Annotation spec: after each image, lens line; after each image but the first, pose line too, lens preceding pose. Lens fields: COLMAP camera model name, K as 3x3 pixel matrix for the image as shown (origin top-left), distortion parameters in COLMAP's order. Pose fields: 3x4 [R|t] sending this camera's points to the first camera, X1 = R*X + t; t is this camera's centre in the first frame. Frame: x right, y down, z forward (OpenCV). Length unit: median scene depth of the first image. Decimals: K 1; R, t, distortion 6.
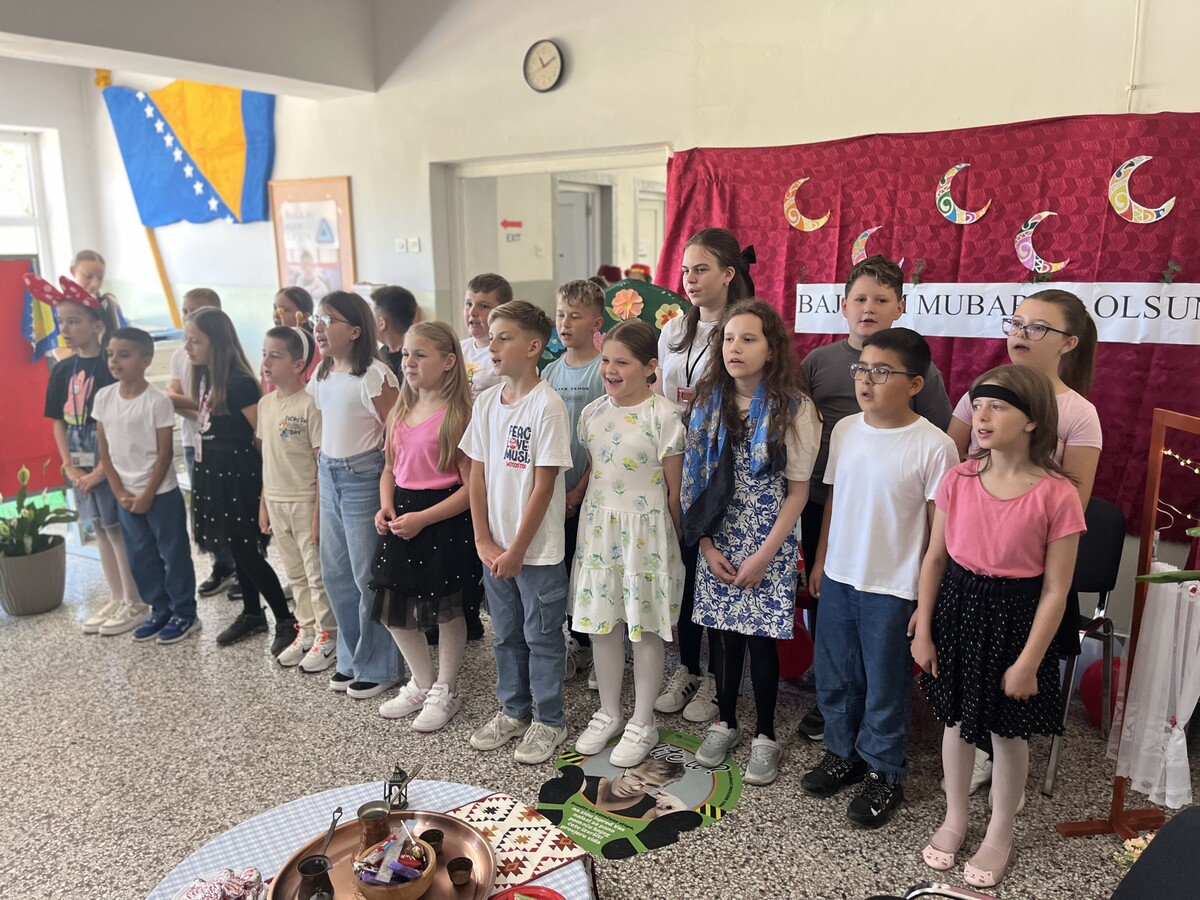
lens RADIAL K [[873.2, 0, 600.0], [0, 873.2, 450.0], [0, 0, 1]] dist [0.107229, -0.129354]
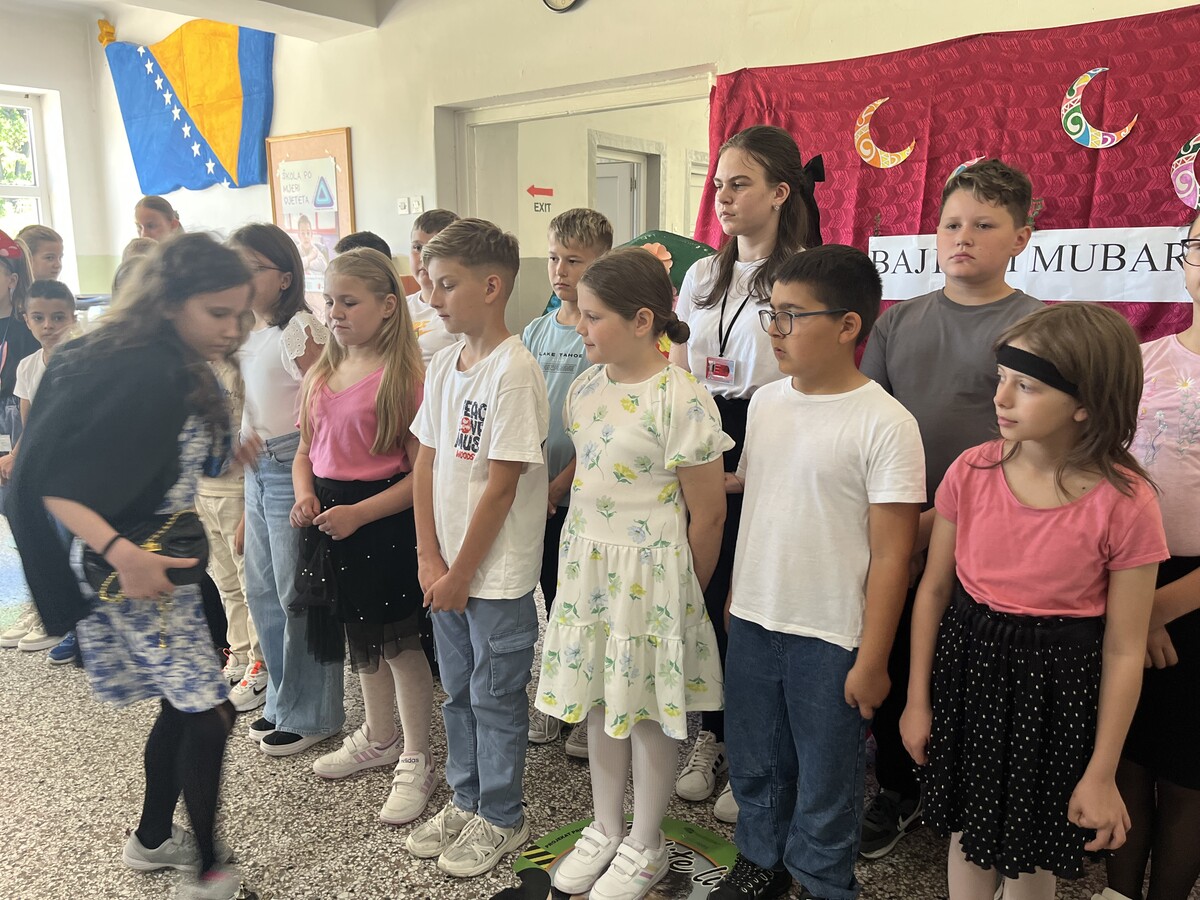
lens RADIAL K [[873.2, 0, 600.0], [0, 873.2, 450.0], [0, 0, 1]] dist [0.107229, -0.129354]
pose [[0.996862, 0.024644, -0.075225, 0.059980], [-0.025532, 0.999615, -0.010876, 0.018048], [0.074928, 0.012762, 0.997107, 0.246560]]
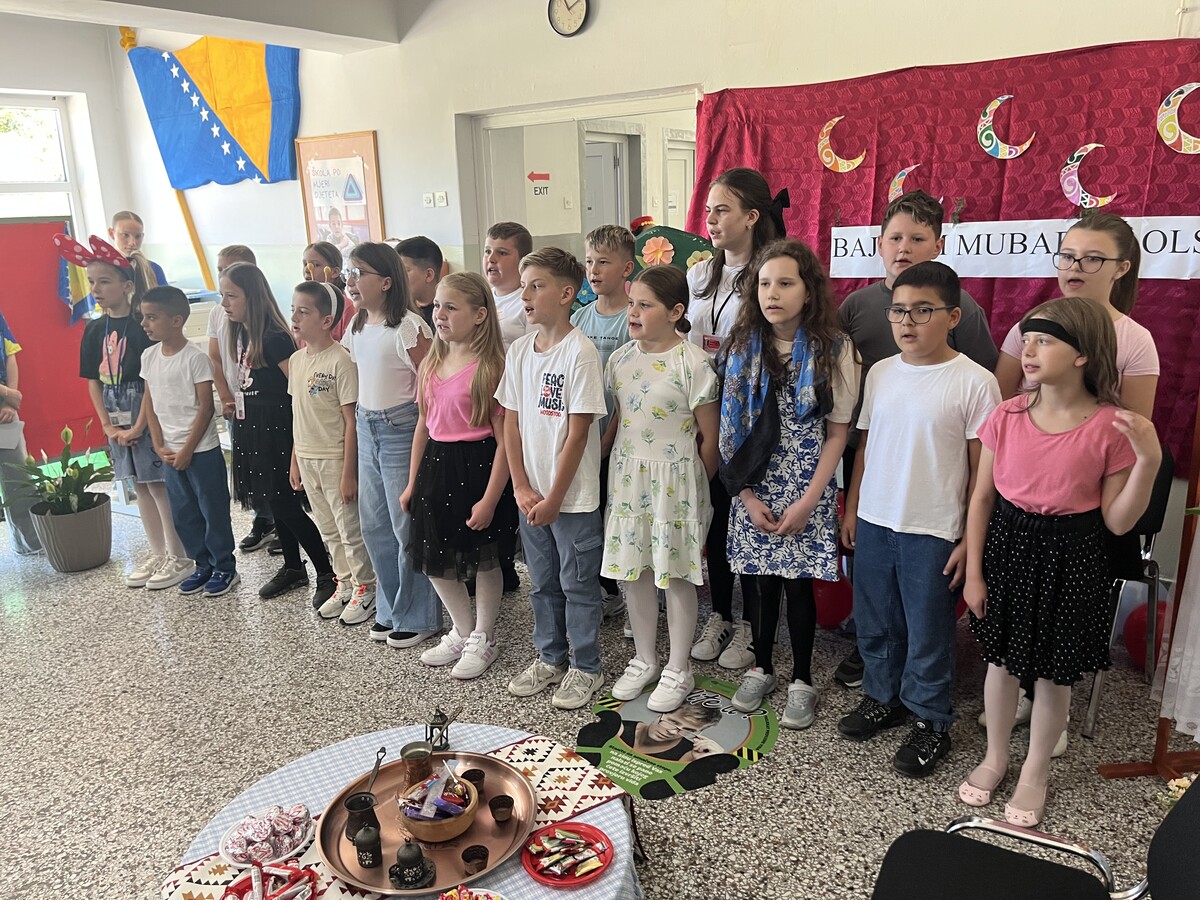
lens RADIAL K [[873.2, 0, 600.0], [0, 873.2, 450.0], [0, 0, 1]] dist [0.107229, -0.129354]
pose [[0.999264, -0.014204, -0.035640, -0.001627], [0.015766, 0.998910, 0.043945, 0.012722], [0.034977, -0.044475, 0.998398, 0.004342]]
